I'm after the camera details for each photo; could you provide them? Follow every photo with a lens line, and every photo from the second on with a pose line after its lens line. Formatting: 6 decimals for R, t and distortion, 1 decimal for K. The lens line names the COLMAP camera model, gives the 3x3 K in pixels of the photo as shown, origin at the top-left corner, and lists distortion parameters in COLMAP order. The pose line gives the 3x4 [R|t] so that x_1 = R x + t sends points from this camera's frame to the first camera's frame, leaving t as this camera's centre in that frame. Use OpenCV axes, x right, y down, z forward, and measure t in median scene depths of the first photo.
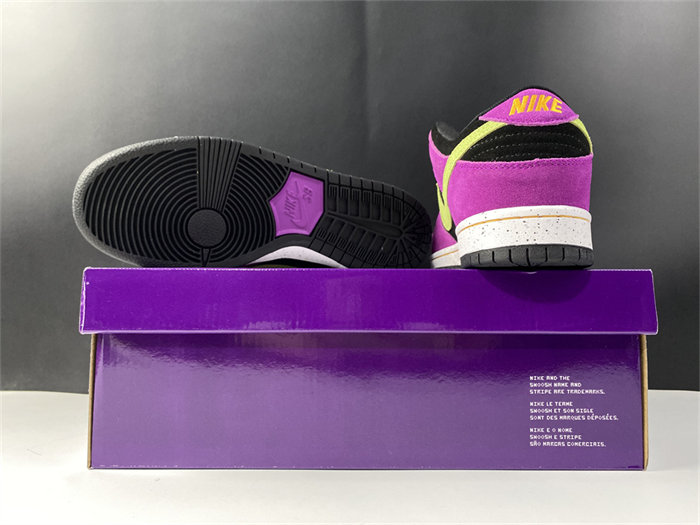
lens RADIAL K [[535.6, 0, 366.0], [0, 535.6, 271.9], [0, 0, 1]] dist [0.051359, -0.012002]
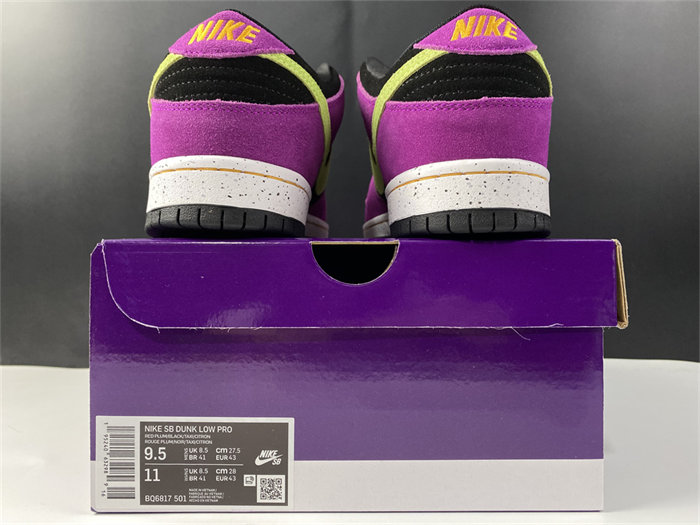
lens RADIAL K [[535.6, 0, 352.7], [0, 535.6, 265.7], [0, 0, 1]] dist [0.051359, -0.012002]
pose [[0.996984, 0.006135, 0.077359, 0.067696], [-0.010048, 0.998684, 0.050292, -0.005492], [-0.076949, -0.050918, 0.995734, 0.225100]]
